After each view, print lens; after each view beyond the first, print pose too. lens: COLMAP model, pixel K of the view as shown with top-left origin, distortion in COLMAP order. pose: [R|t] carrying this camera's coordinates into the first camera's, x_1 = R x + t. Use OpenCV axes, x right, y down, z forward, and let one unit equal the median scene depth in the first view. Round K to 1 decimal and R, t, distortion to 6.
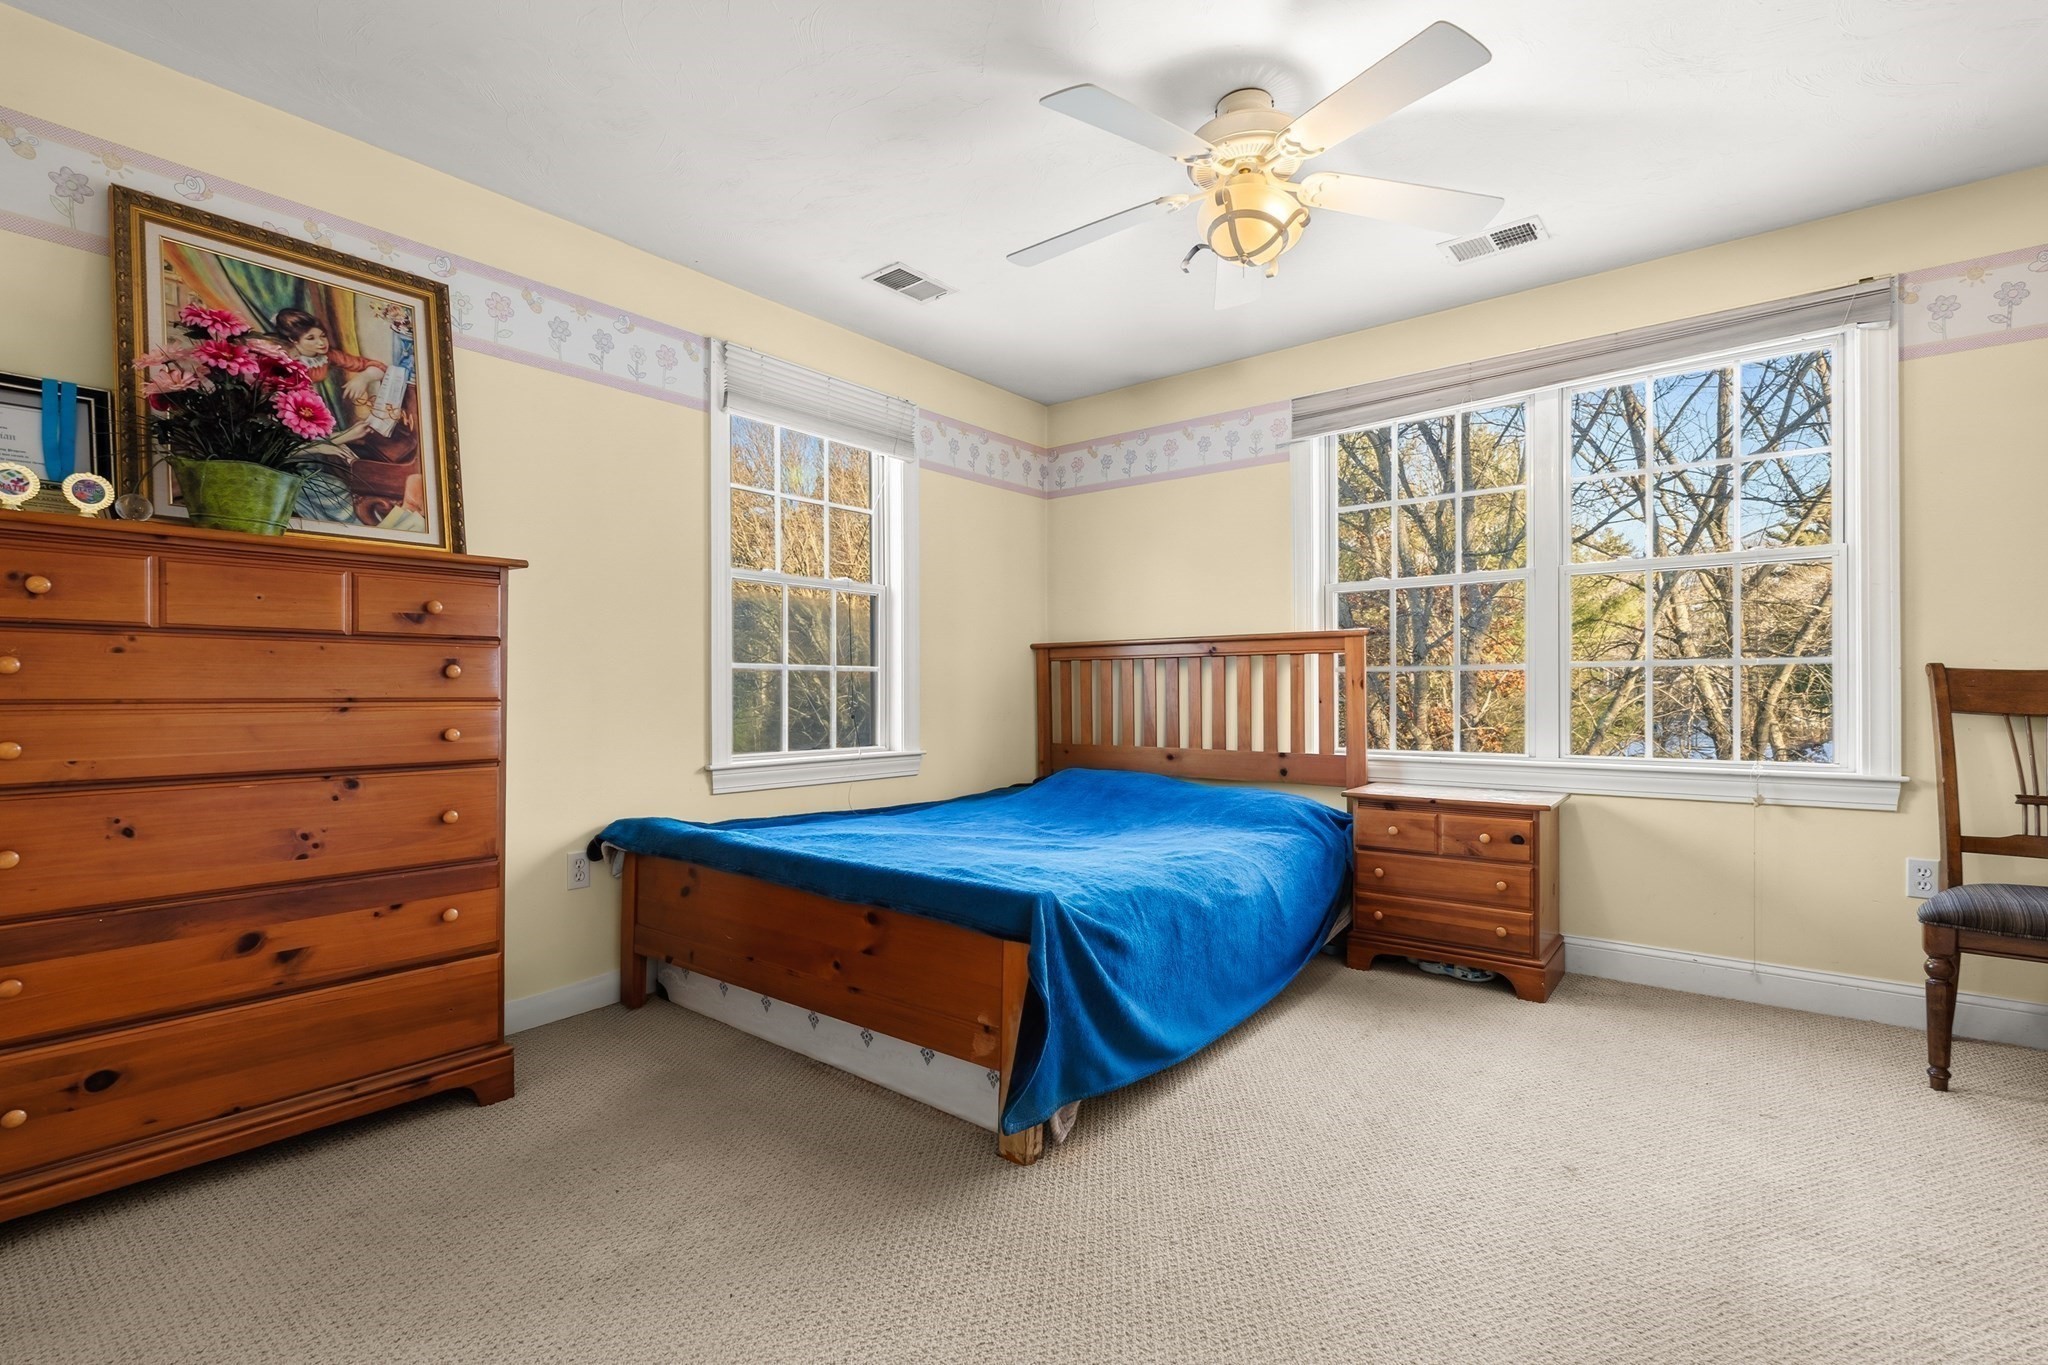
lens RADIAL K [[941.4, 0, 1011.9], [0, 941.4, 686.4], [0, 0, 1]] dist [0.000259, -0.000352]
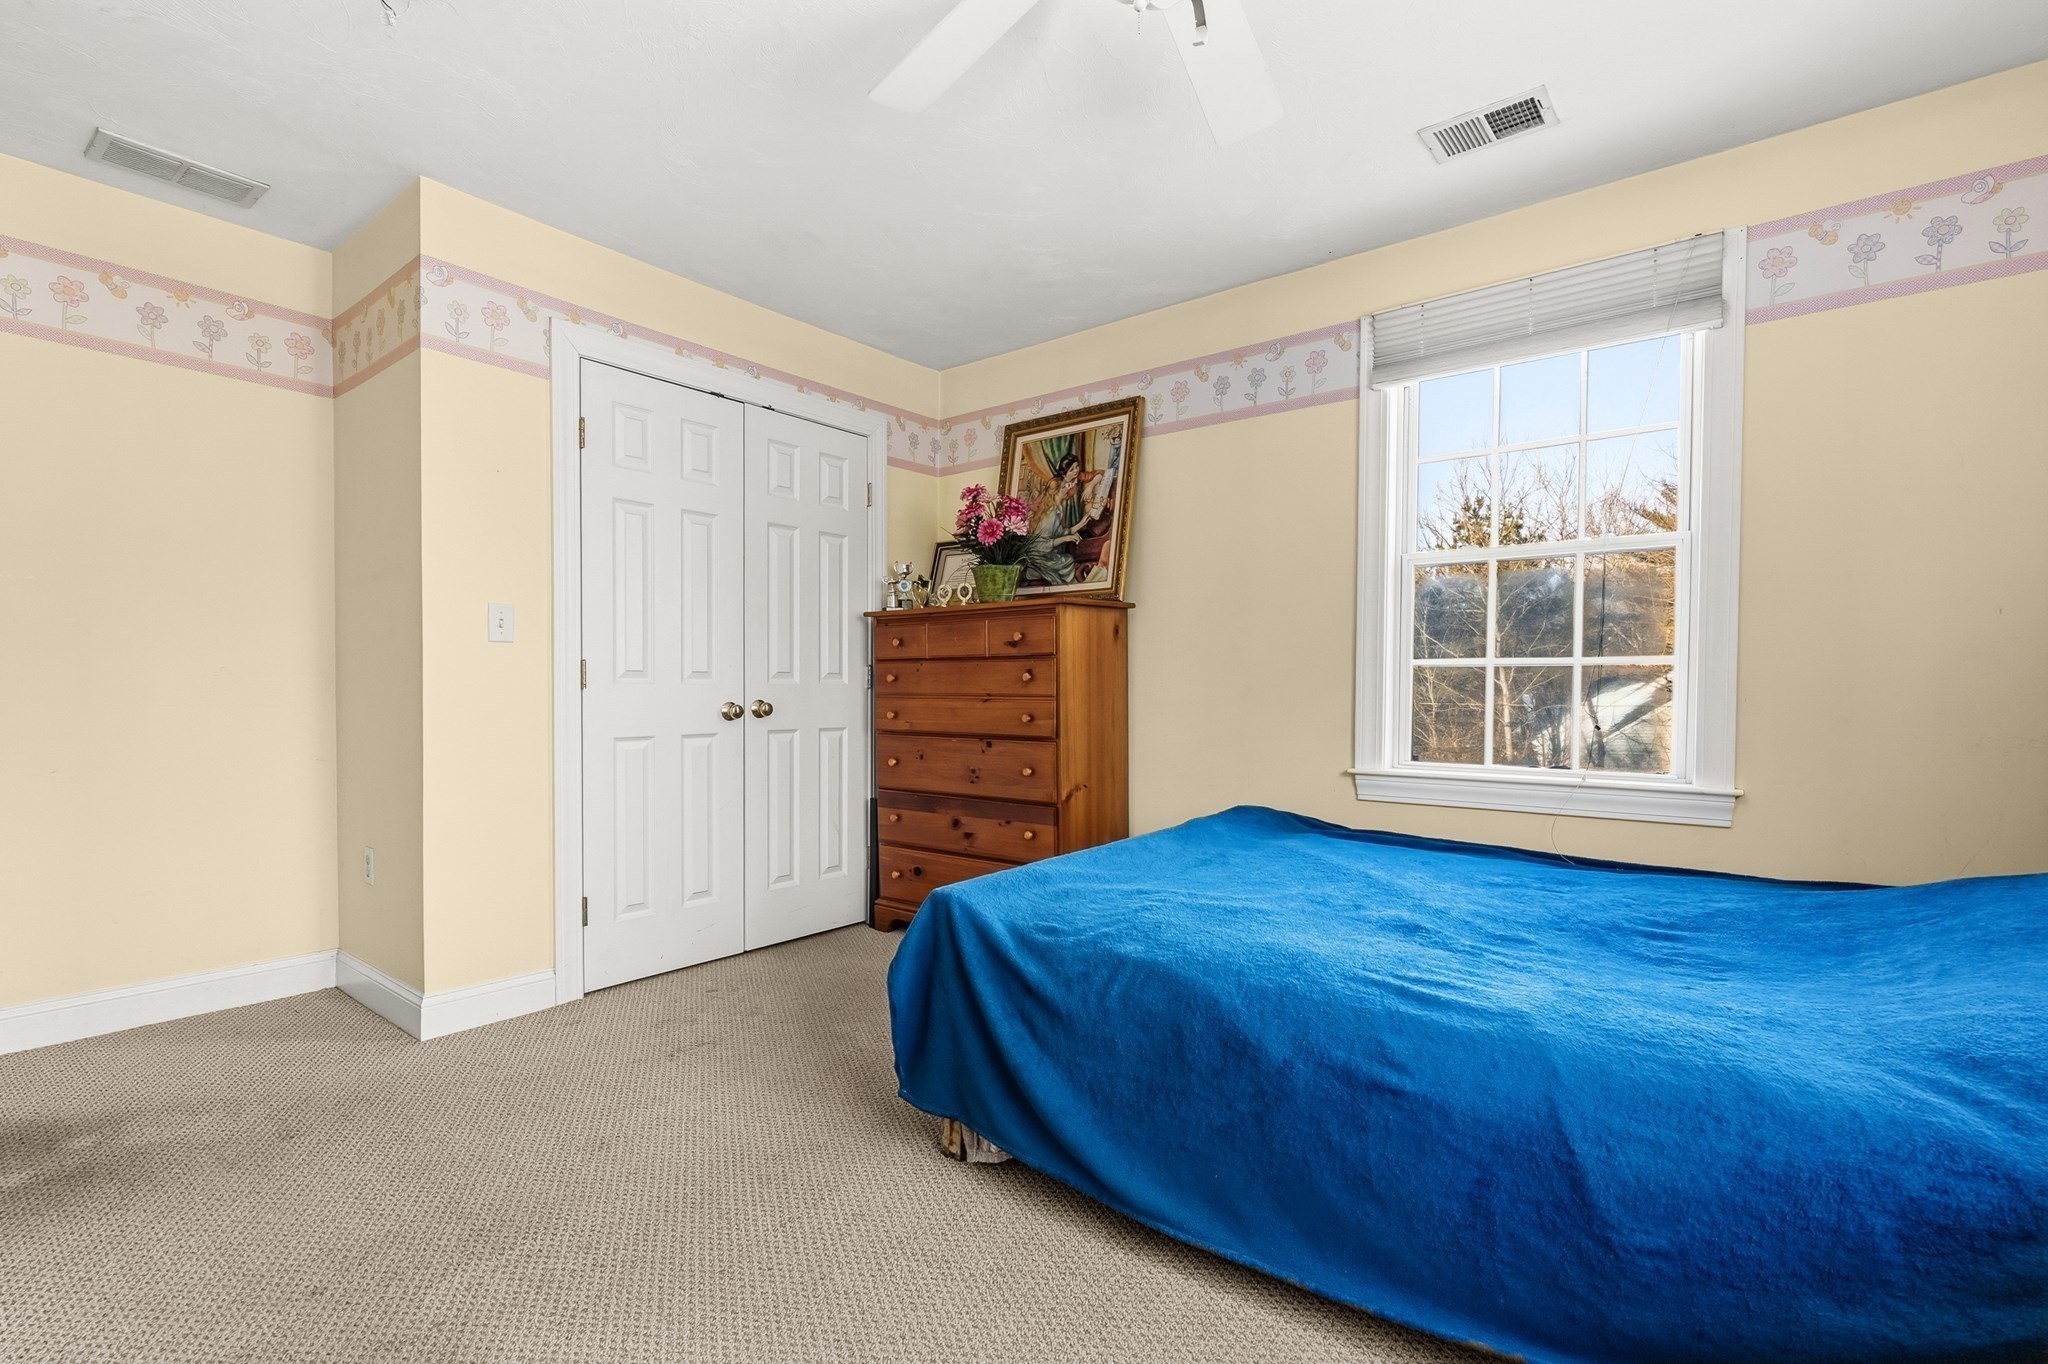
lens RADIAL K [[941.4, 0, 1011.9], [0, 941.4, 685.9], [0, 0, 1]] dist [0.000259, -0.000352]
pose [[0.010394, 0.001935, -0.999944, 0.840151], [0.004616, 0.999987, 0.001983, -0.004665], [0.999935, -0.004636, 0.010385, 0.855055]]
